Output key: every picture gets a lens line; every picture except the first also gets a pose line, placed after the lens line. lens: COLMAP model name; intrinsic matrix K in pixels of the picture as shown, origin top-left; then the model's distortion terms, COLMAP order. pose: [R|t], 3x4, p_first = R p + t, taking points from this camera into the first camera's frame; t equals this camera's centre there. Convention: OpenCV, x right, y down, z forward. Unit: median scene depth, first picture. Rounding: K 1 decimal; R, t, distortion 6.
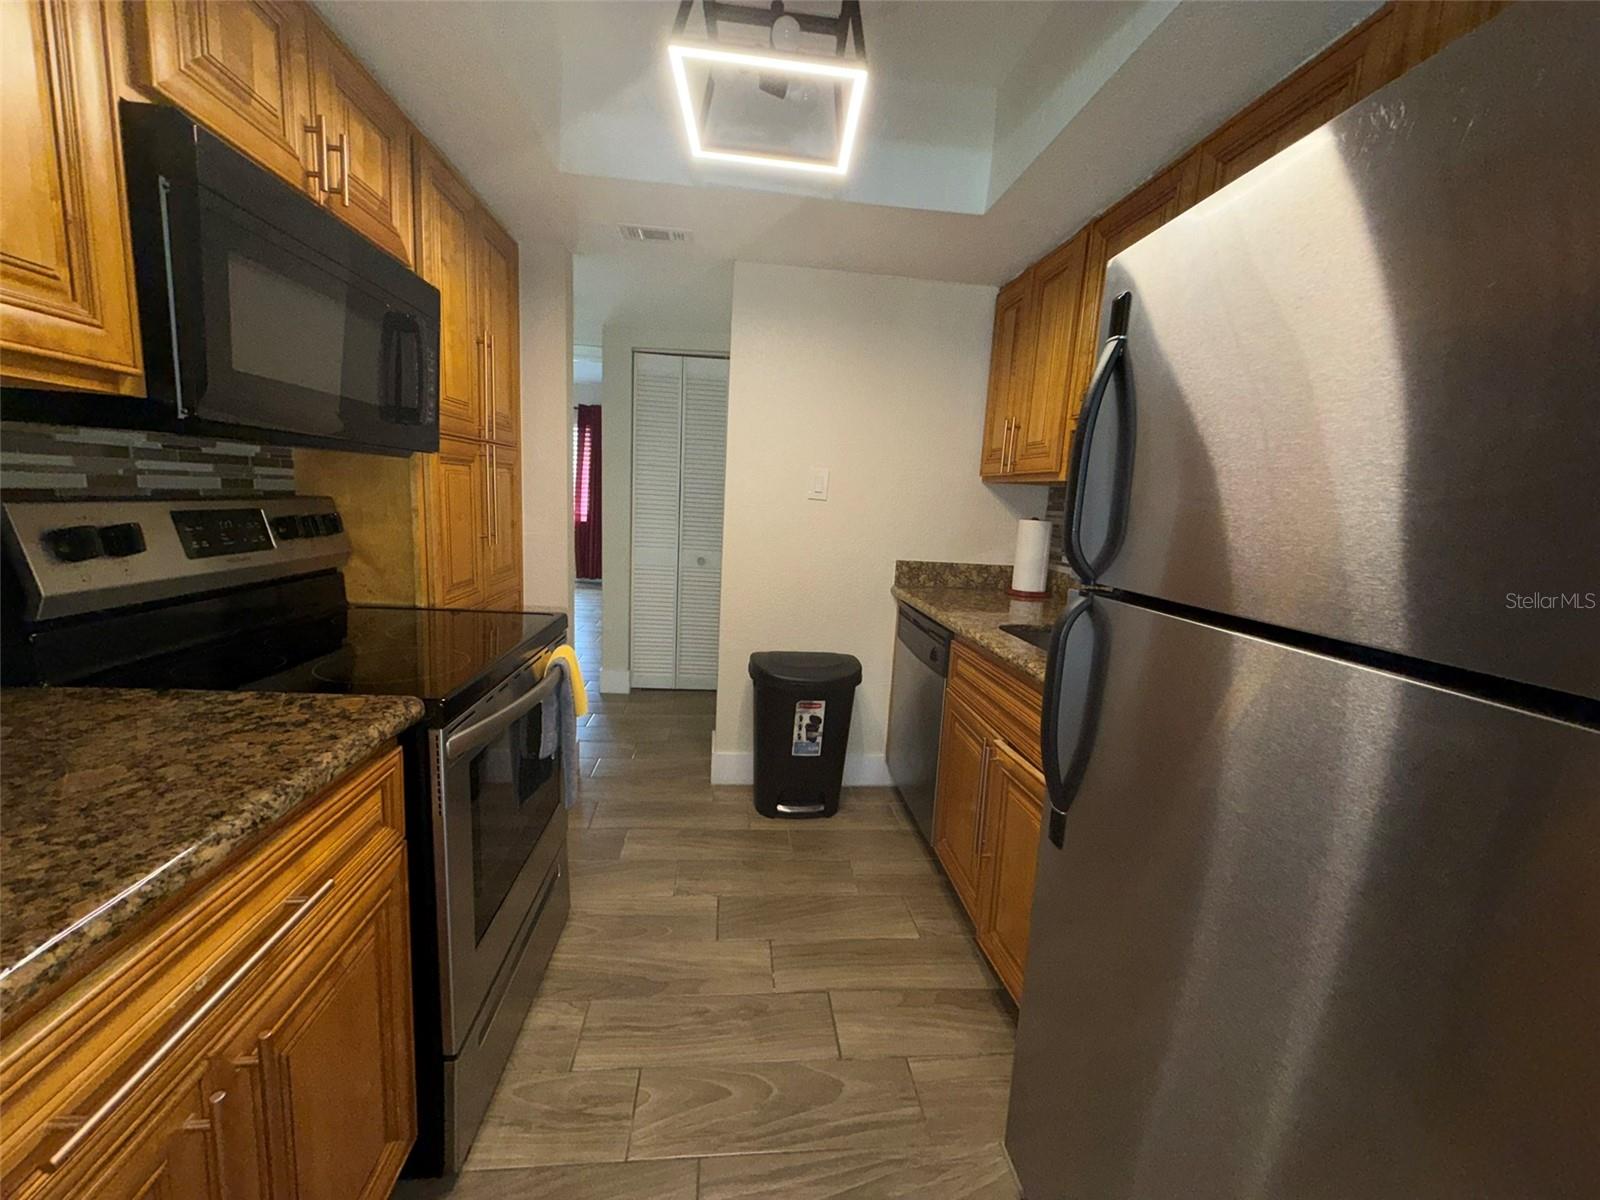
lens RADIAL K [[637.3, 0, 794.5], [0, 637.3, 599.9], [0, 0, 1]] dist [0.000404, 0.000401]
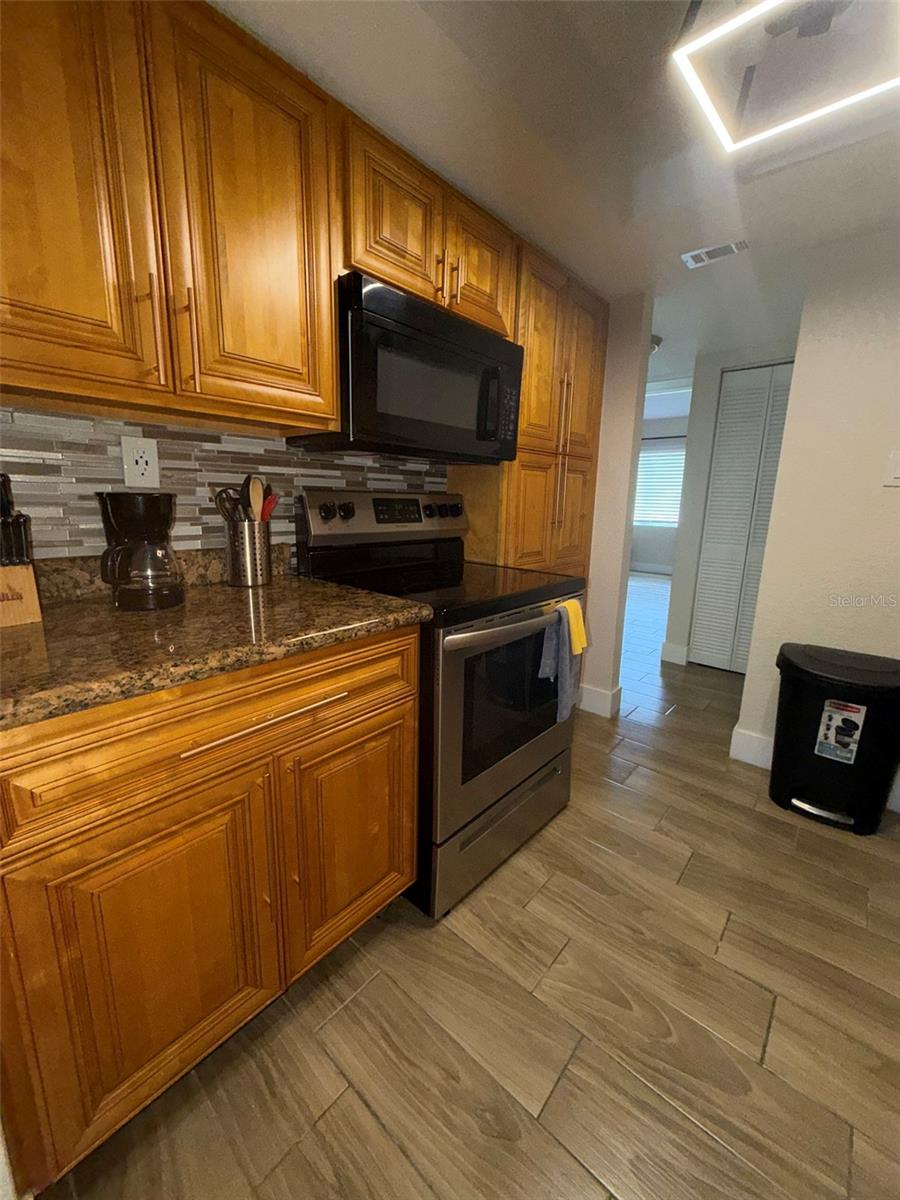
lens RADIAL K [[478.0, 0, 450.6], [0, 478.0, 597.7], [0, 0, 1]] dist [0.000404, 0.000401]
pose [[0.682031, 0.108792, -0.723186, 0.188444], [-0.101509, 0.993384, 0.053706, 0.042967], [0.724244, 0.036781, 0.688562, 0.151672]]
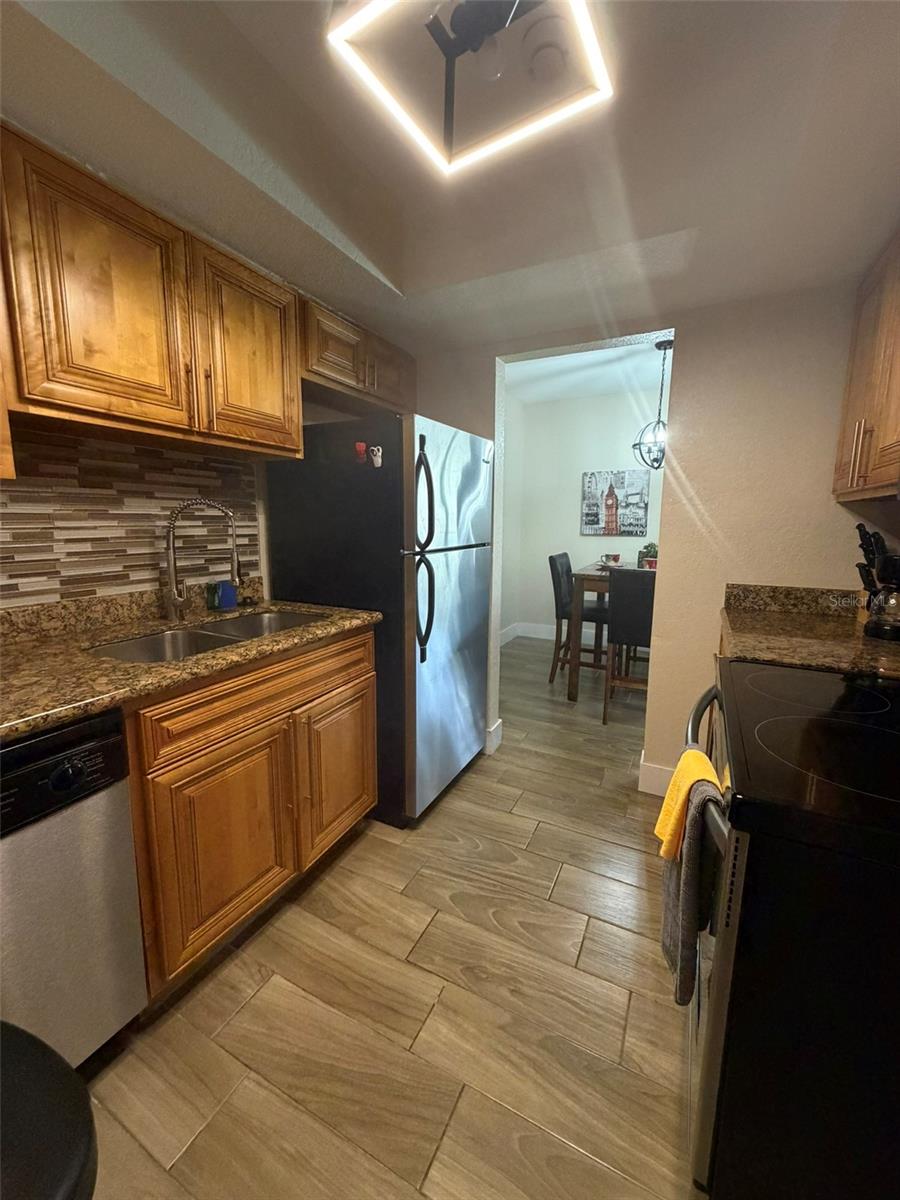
lens RADIAL K [[478.0, 0, 450.6], [0, 478.0, 597.7], [0, 0, 1]] dist [0.000404, 0.000401]
pose [[-0.835998, -0.148762, 0.528182, -0.399970], [0.034638, 0.946324, 0.321357, -0.283921], [-0.547637, 0.286950, -0.785973, 1.567899]]
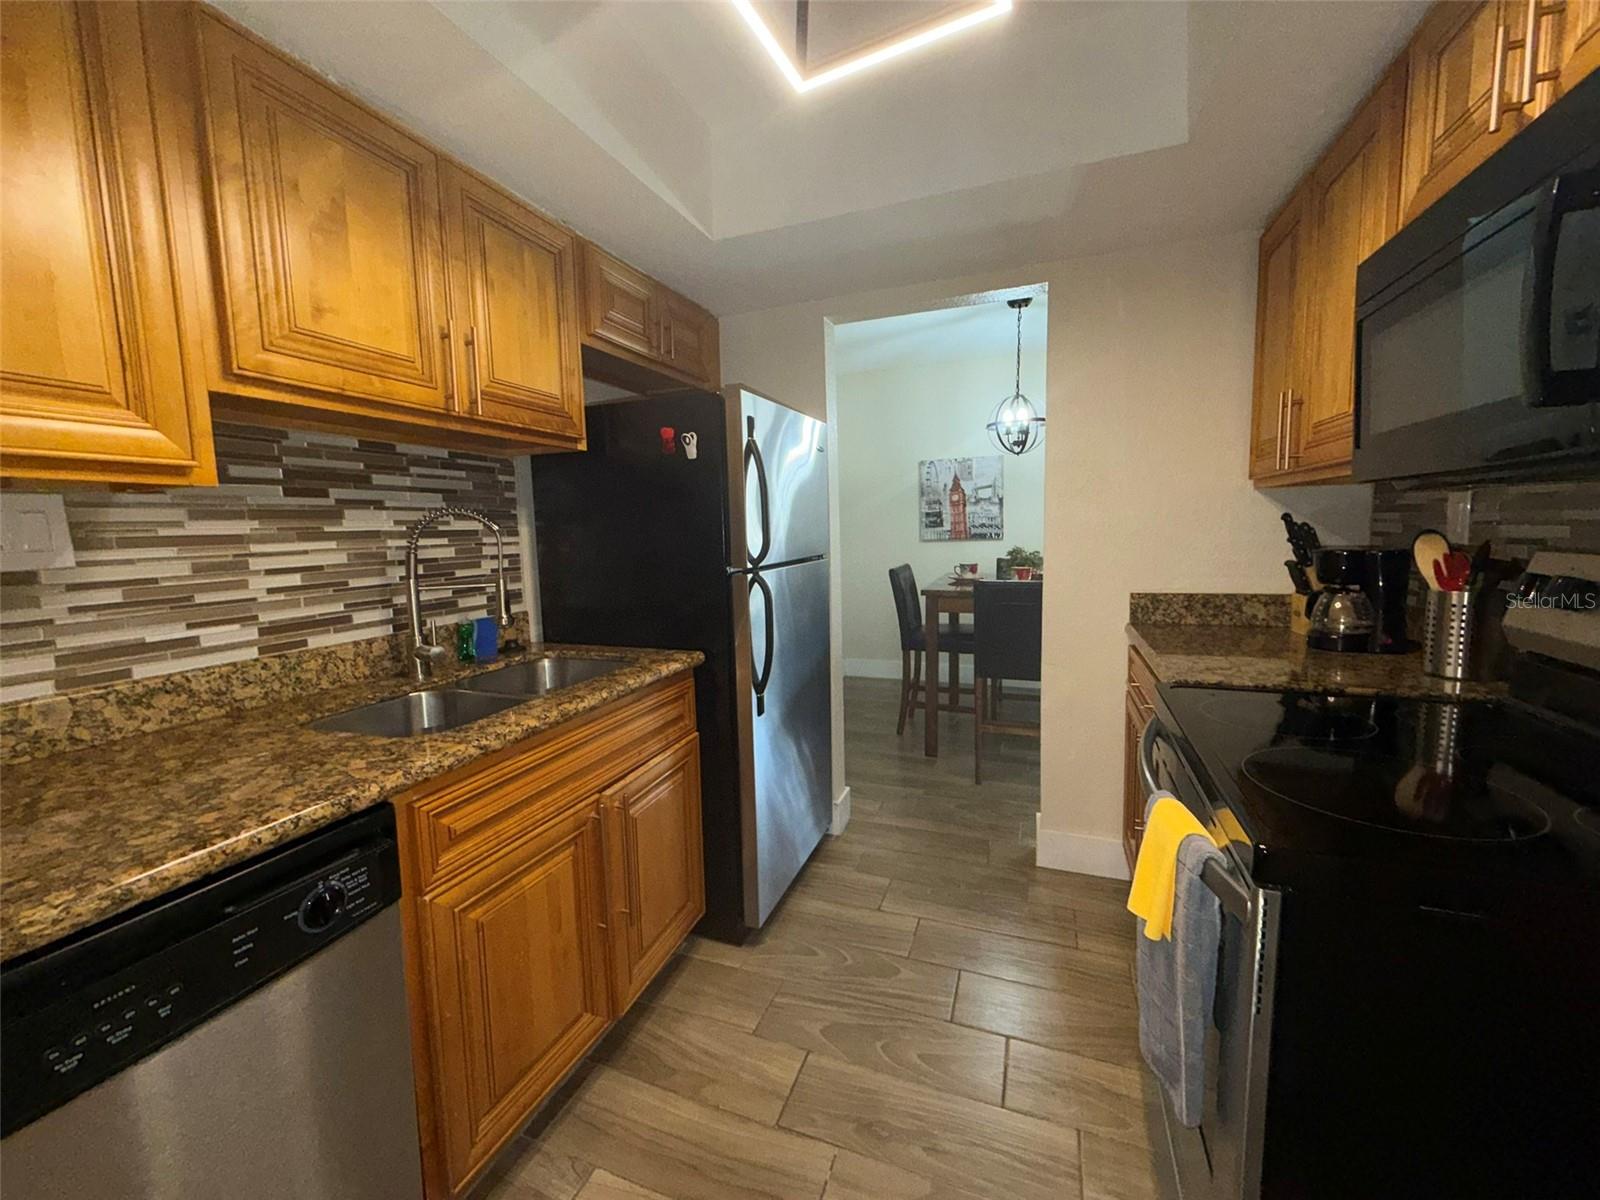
lens RADIAL K [[637.3, 0, 794.5], [0, 637.3, 599.9], [0, 0, 1]] dist [0.000404, 0.000401]
pose [[-0.889118, -0.084900, 0.449735, -0.307265], [0.050205, 0.958622, 0.280220, -0.288101], [-0.454917, 0.271728, -0.848065, 1.640206]]
